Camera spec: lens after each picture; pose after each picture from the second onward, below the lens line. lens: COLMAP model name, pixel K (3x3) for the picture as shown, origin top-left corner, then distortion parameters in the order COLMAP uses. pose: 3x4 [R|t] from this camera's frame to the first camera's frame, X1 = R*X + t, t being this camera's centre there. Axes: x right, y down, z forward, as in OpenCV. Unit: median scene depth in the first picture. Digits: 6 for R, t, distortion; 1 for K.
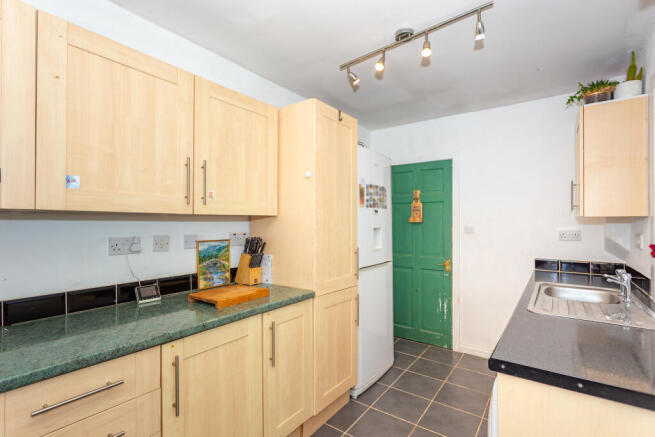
lens RADIAL K [[312.4, 0, 325.4], [0, 312.4, 222.2], [0, 0, 1]] dist [0.001959, 0.000064]
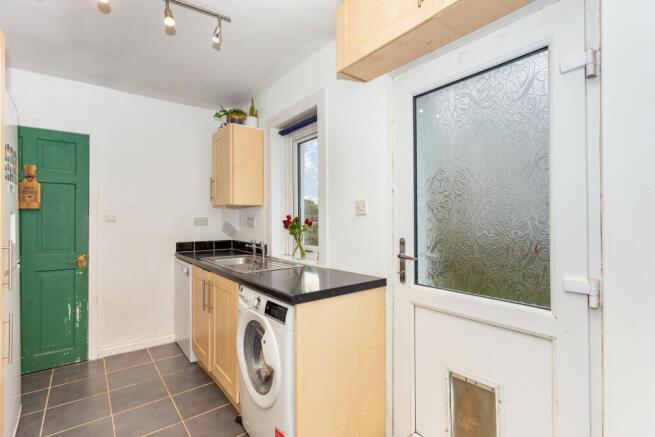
lens RADIAL K [[311.5, 0, 327.5], [0, 311.5, 218.5], [0, 0, 1]] dist [-0.000718, -0.000460]
pose [[0.264755, -0.000510, 0.964315, -0.275074], [0.004990, 0.999987, -0.000841, 0.033336], [-0.964303, 0.005035, 0.264755, 0.177790]]
